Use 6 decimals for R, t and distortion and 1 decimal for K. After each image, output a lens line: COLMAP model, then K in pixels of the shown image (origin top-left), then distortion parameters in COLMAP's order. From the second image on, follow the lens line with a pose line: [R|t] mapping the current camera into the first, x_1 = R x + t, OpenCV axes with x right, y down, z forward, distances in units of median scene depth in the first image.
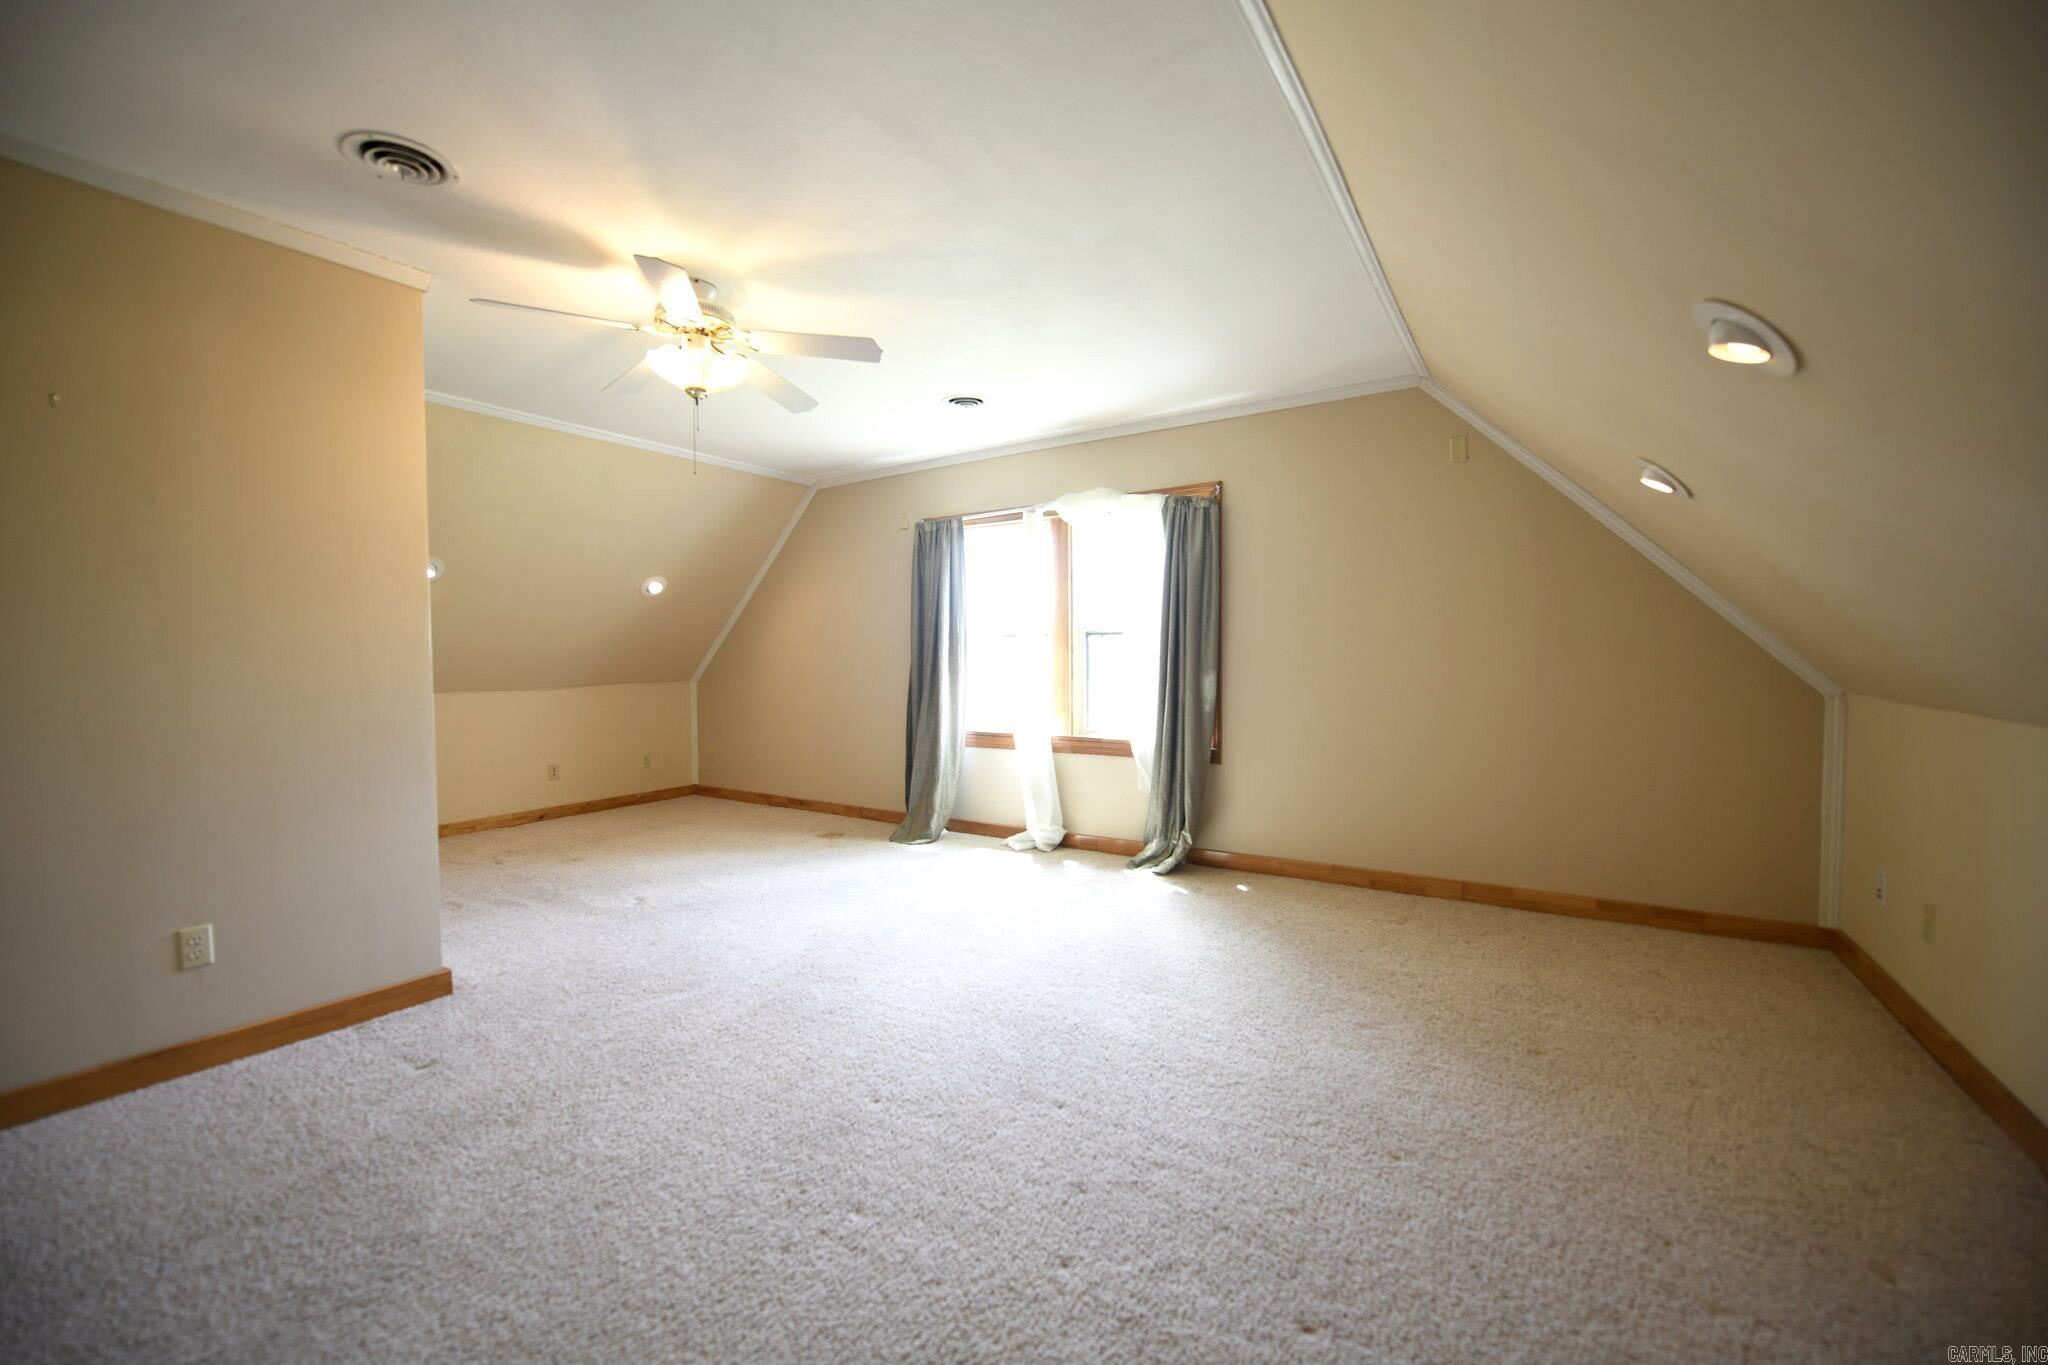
lens RADIAL K [[822.4, 0, 1019.0], [0, 822.4, 679.7], [0, 0, 1]] dist [-0.005238, -0.005537]
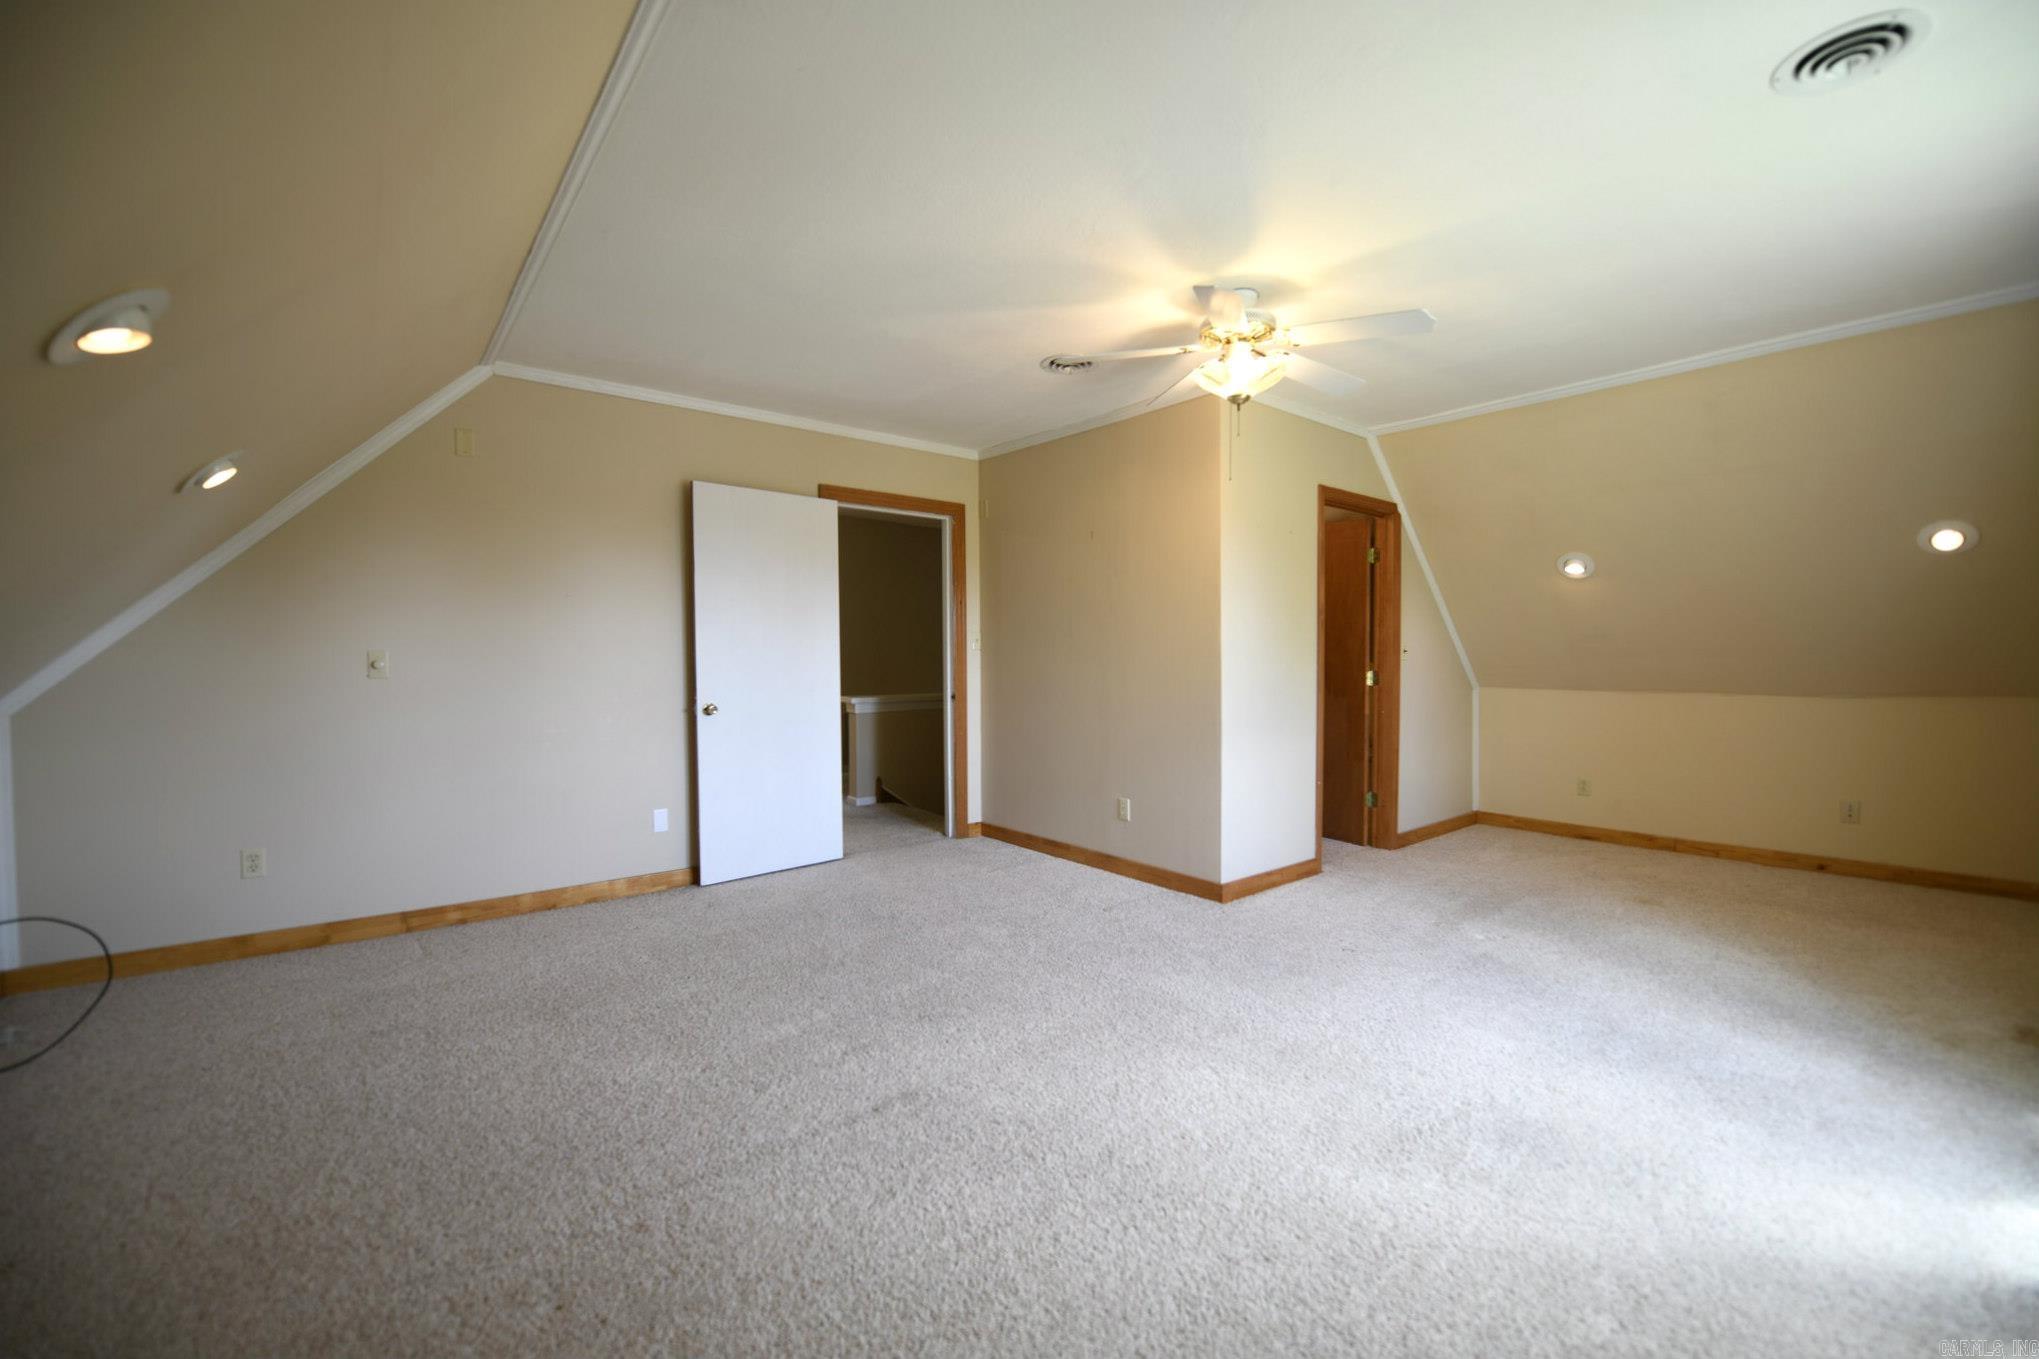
lens RADIAL K [[818.8, 0, 1014.5], [0, 818.8, 676.7], [0, 0, 1]] dist [-0.005238, -0.005537]
pose [[-0.311436, 0.027544, -0.949868, 0.543057], [-0.022230, 0.999095, 0.036261, -0.027495], [0.950007, 0.032409, -0.310542, 0.836229]]
